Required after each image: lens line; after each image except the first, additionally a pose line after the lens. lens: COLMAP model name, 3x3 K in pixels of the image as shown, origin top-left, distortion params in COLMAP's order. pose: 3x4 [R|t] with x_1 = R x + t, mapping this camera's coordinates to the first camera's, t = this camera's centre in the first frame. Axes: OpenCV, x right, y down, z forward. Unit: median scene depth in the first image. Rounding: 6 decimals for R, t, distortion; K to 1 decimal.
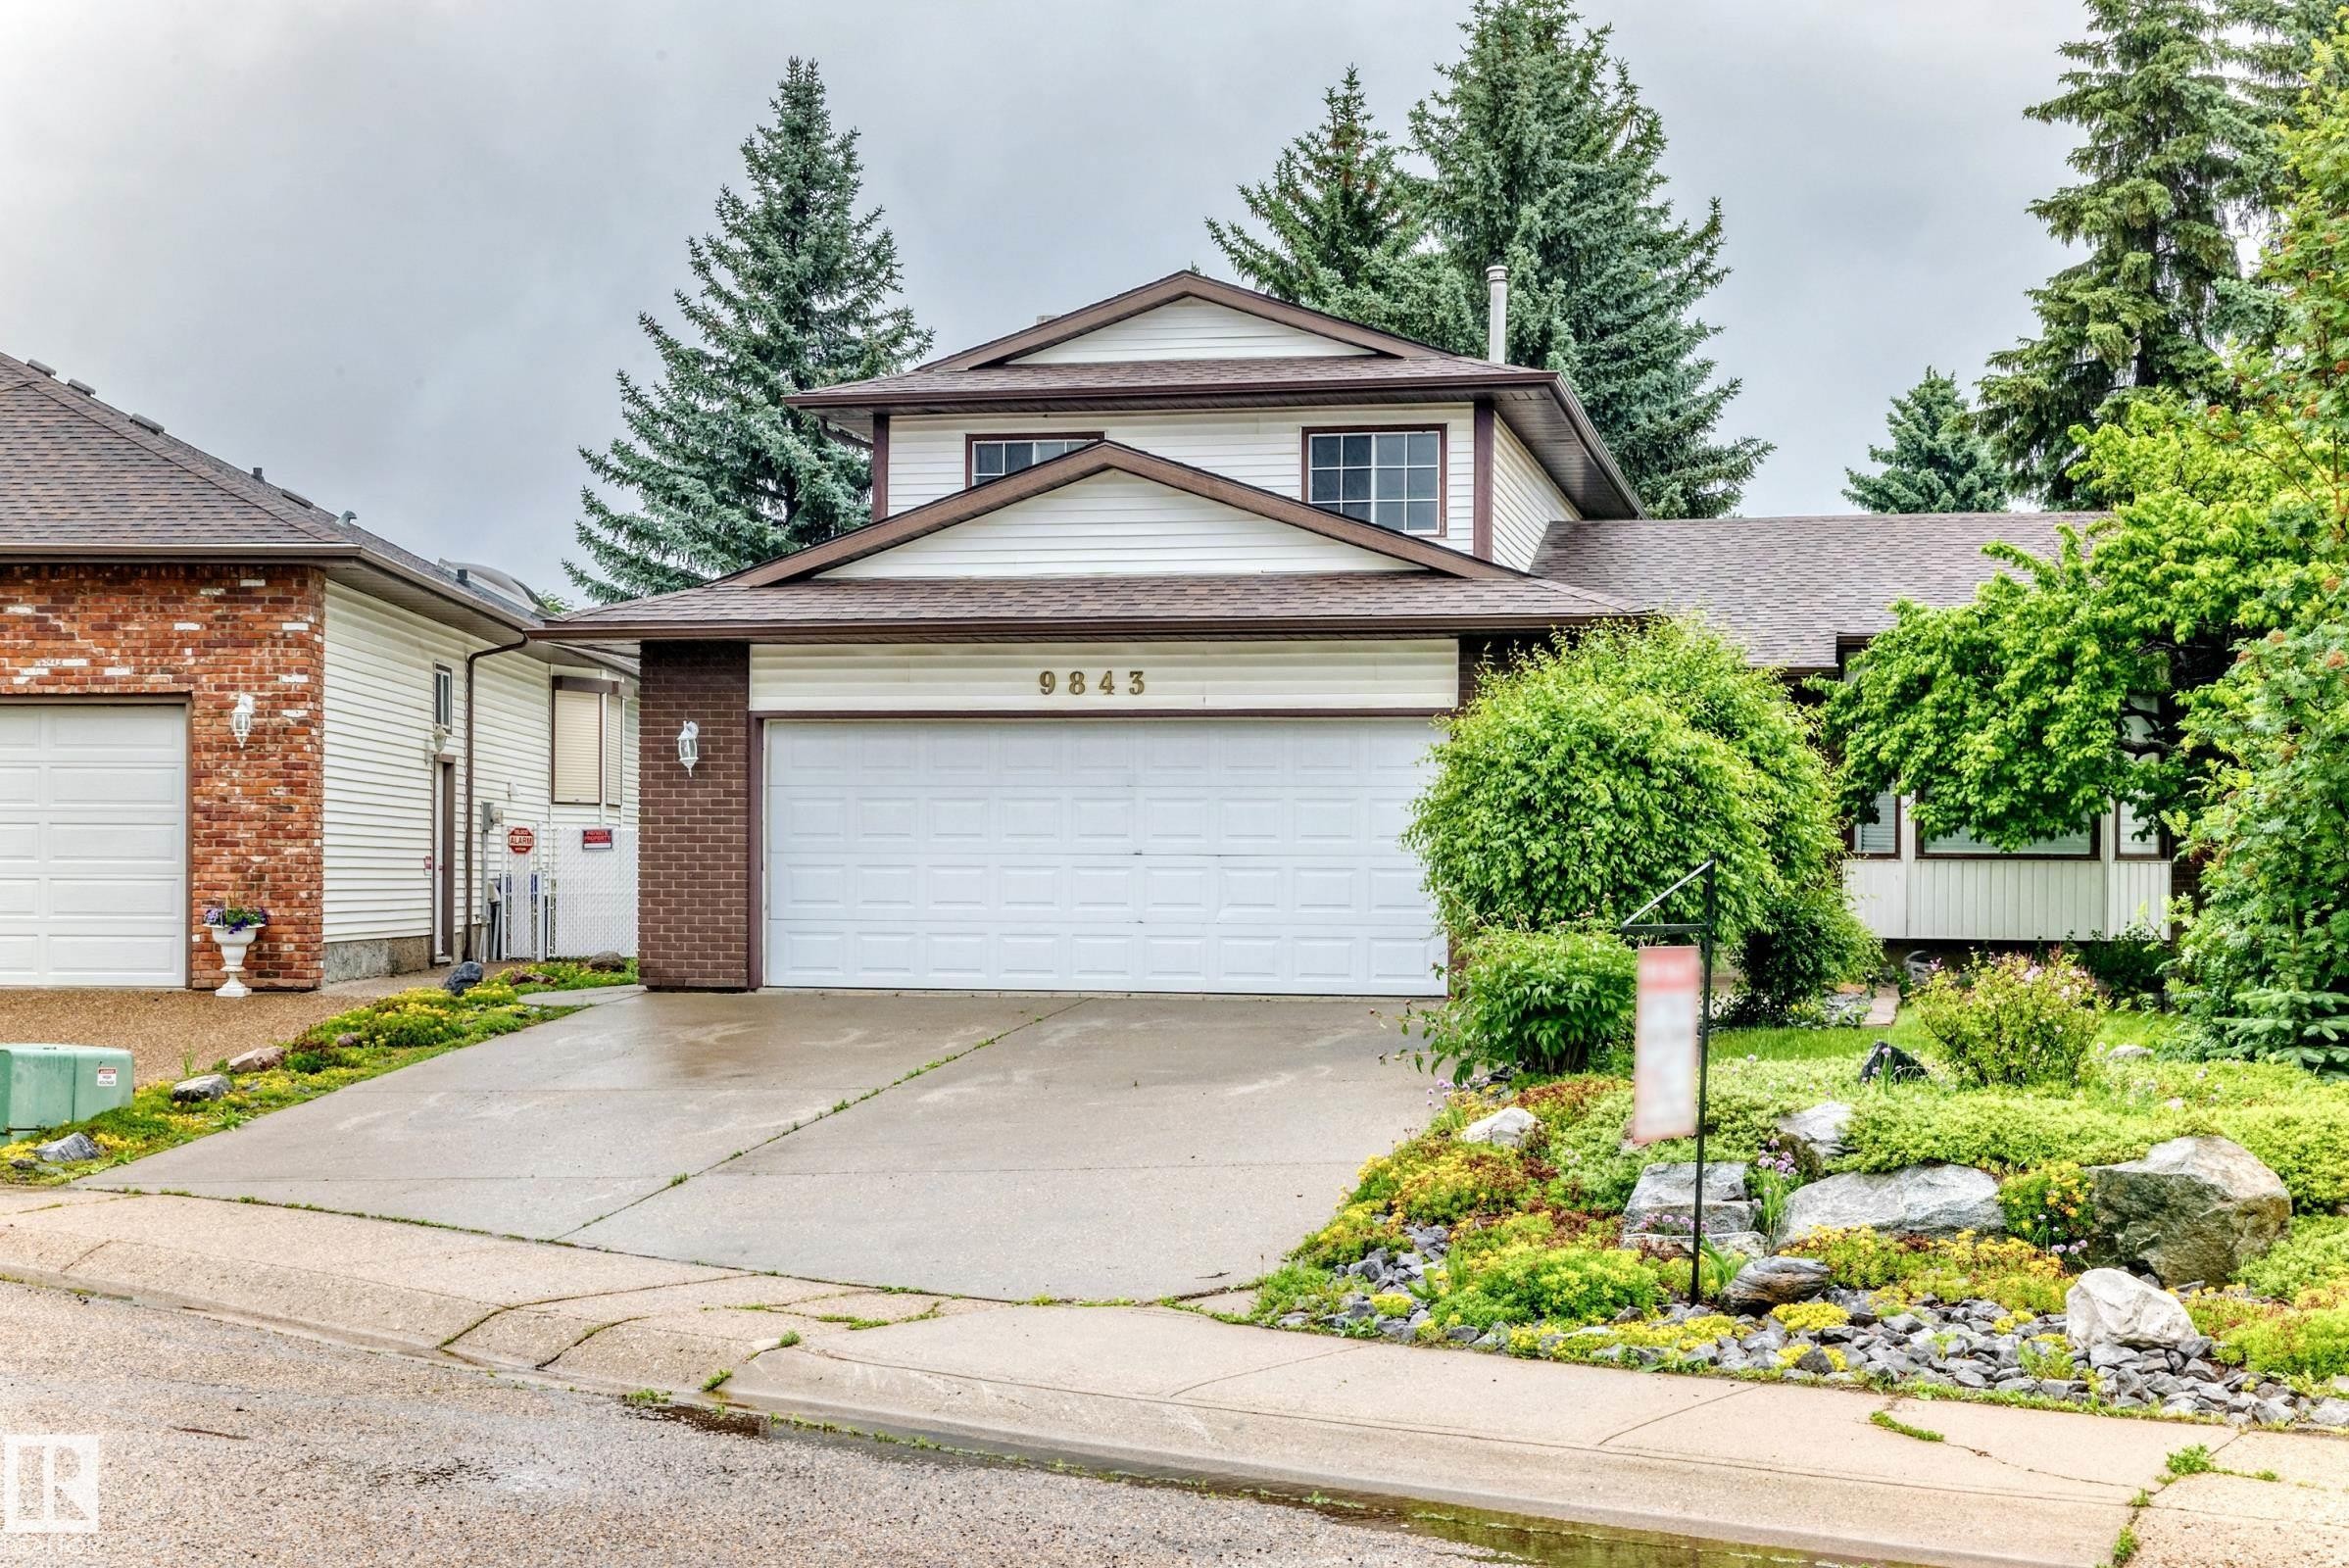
lens RADIAL K [[3205.9, 0, 1172.2], [0, 3205.9, 792.5], [0, 0, 1]] dist [0.010471, 0.043117]
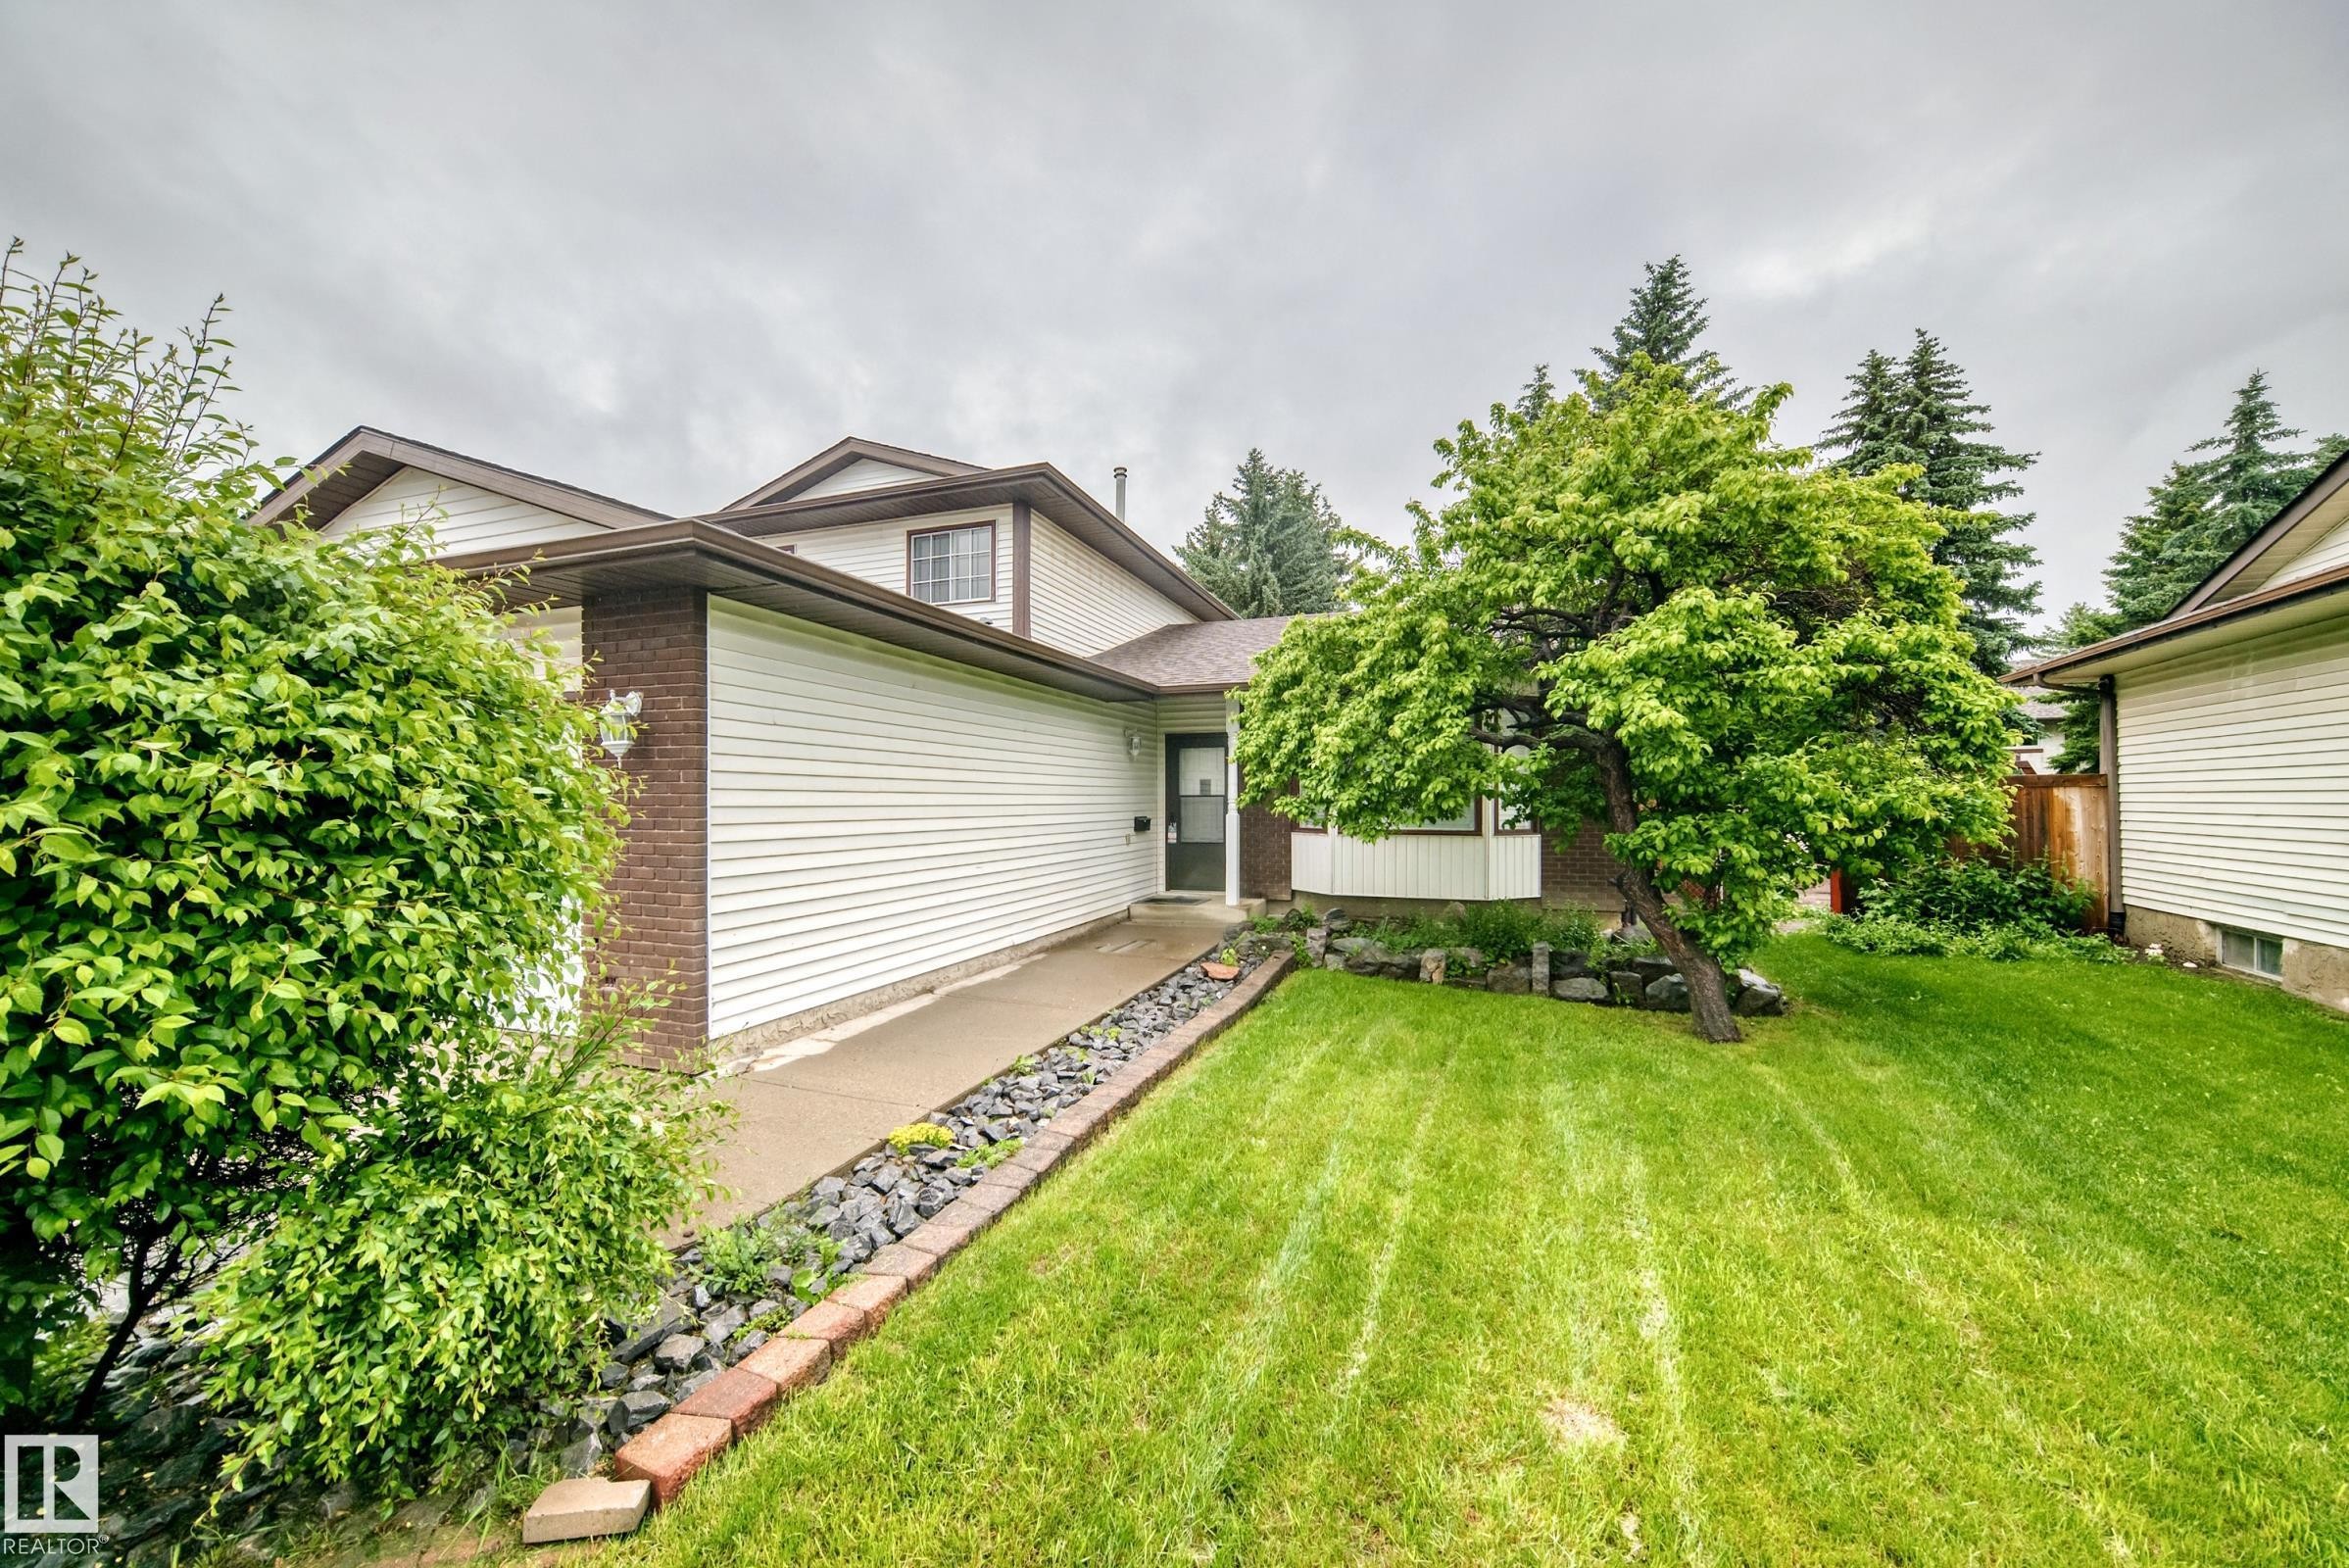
lens RADIAL K [[872.7, 0, 1177.4], [0, 872.7, 768.9], [0, 0, 1]] dist [-0.008267, 0.000244]
pose [[0.994606, -0.011510, -0.103080, 0.168564], [0.010529, 0.999894, -0.010054, -0.002237], [0.103185, 0.008915, 0.994622, 0.531157]]
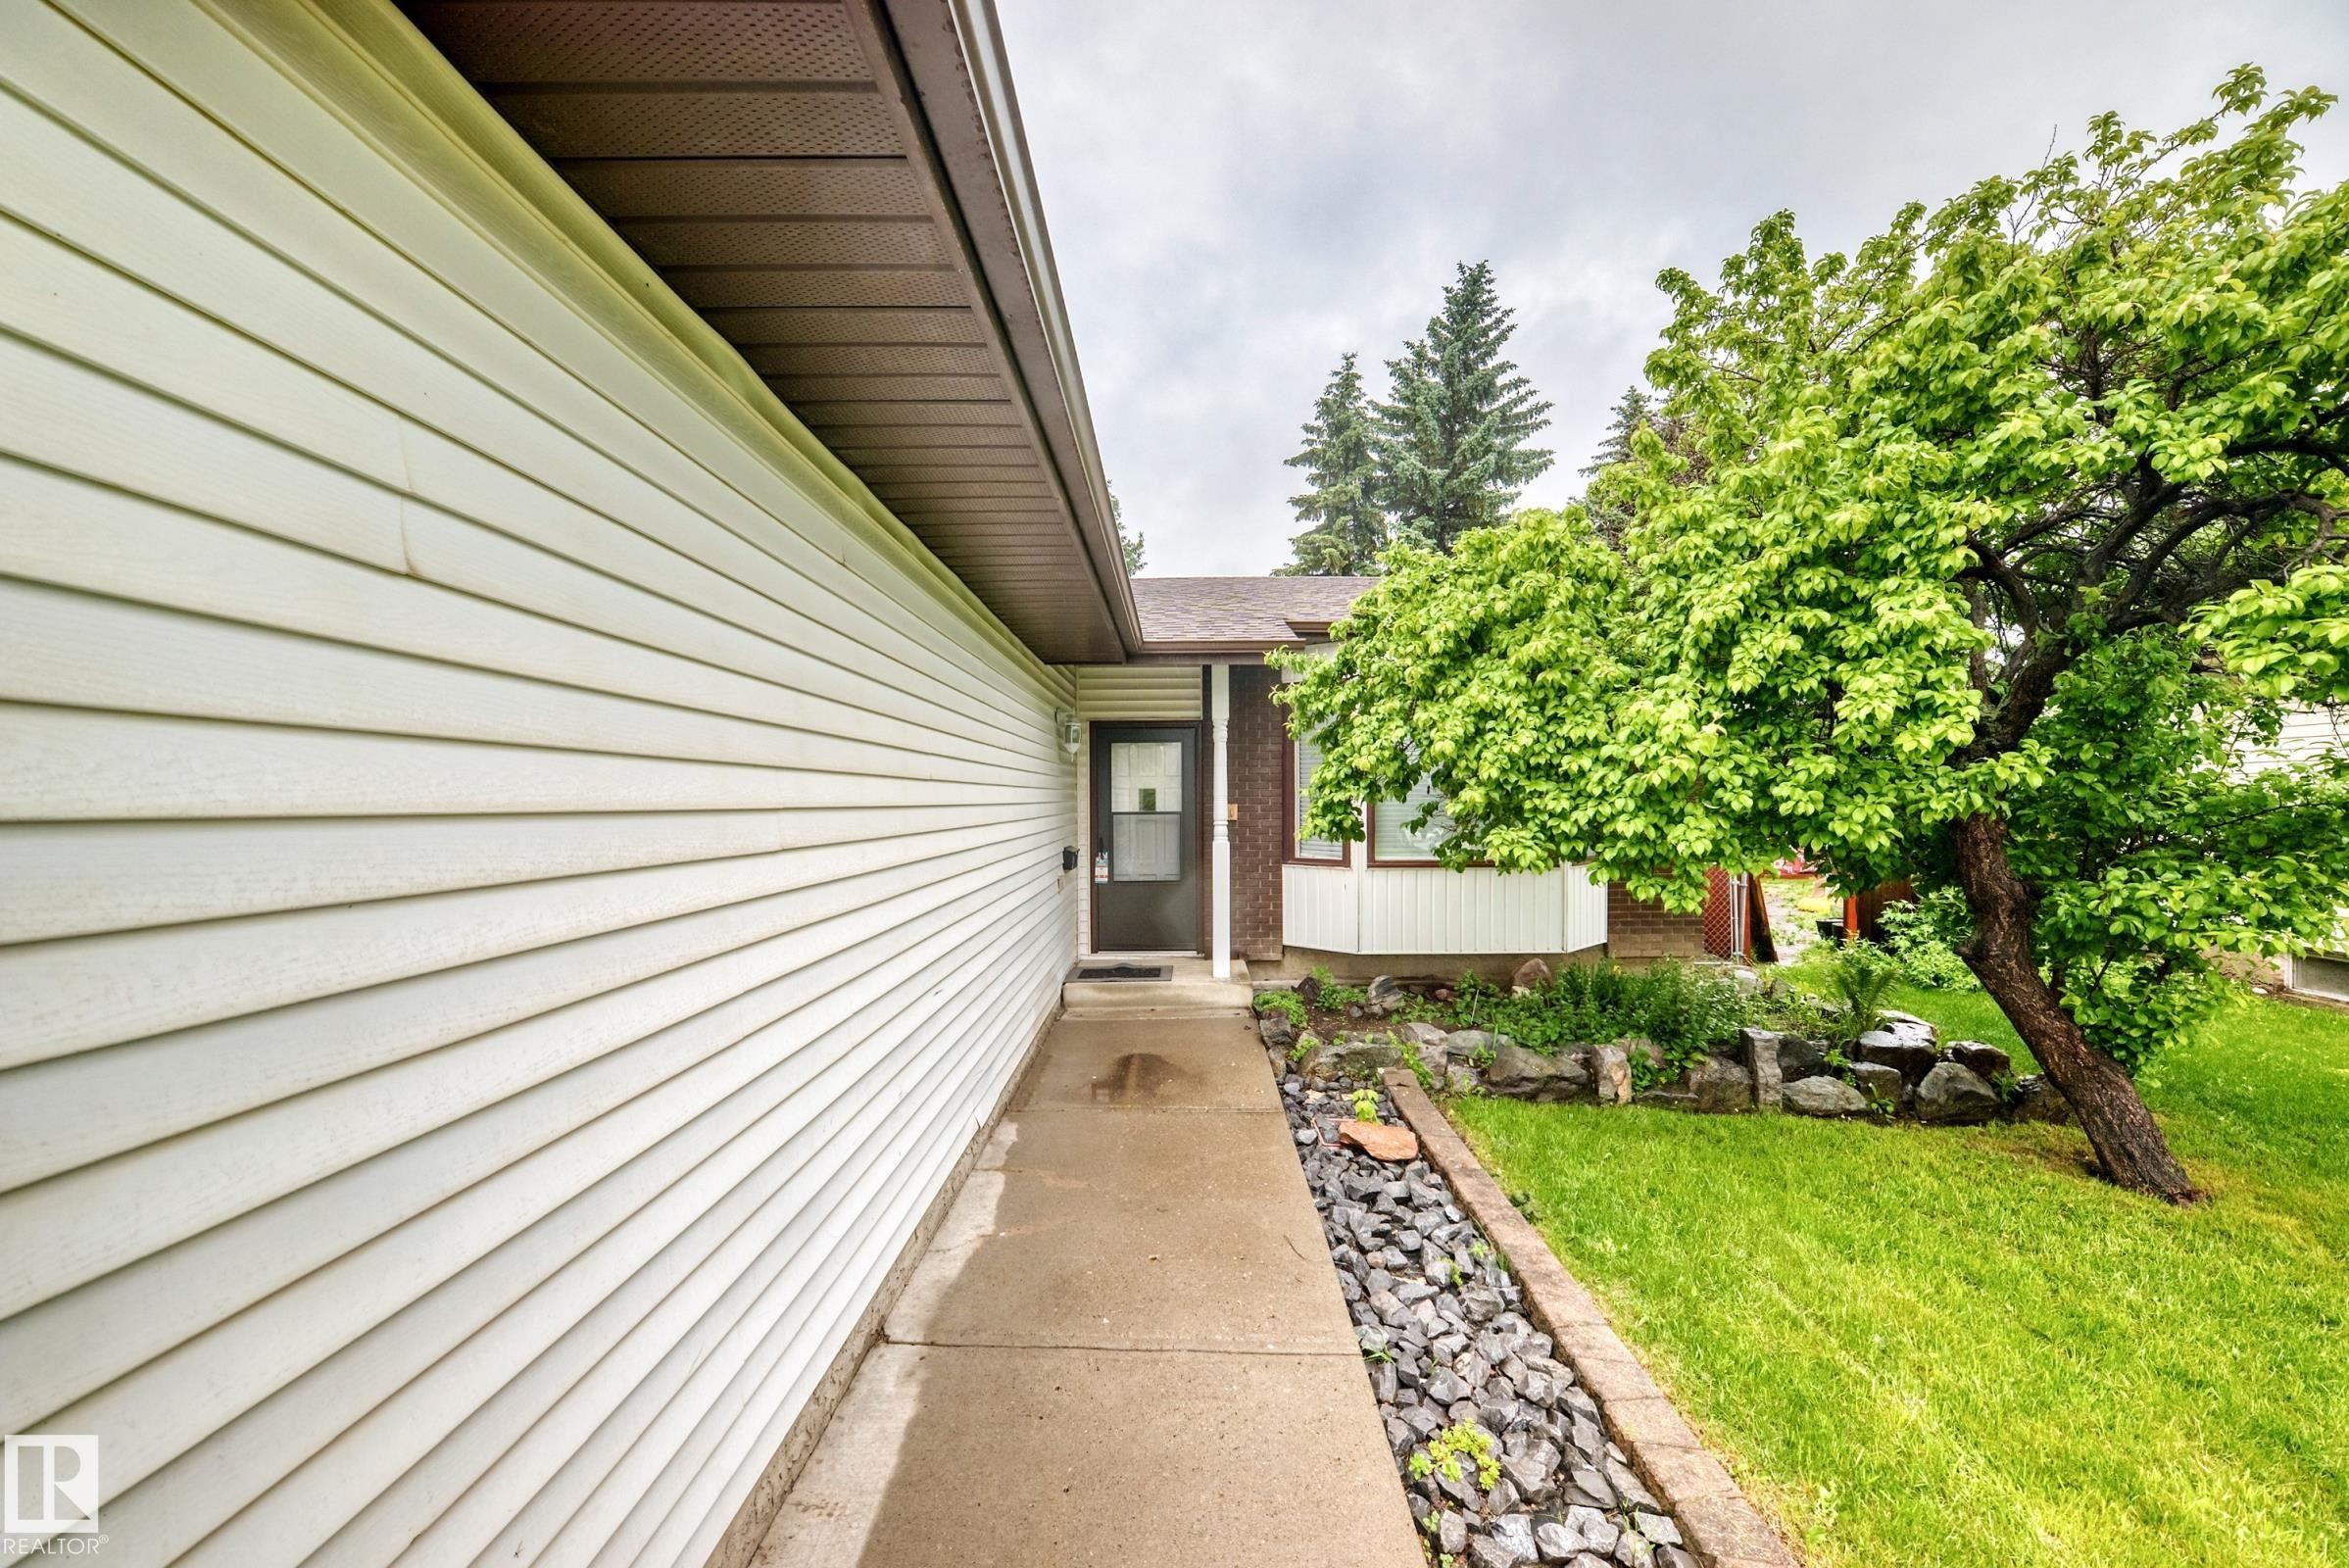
lens RADIAL K [[883.3, 0, 1208.7], [0, 883.3, 775.9], [0, 0, 1]] dist [-0.000814, 0.000077]
pose [[0.970193, -0.004996, 0.242281, 0.104815], [0.004571, 0.999987, 0.002316, -0.005068], [-0.242289, -0.001140, 0.970203, 0.634009]]
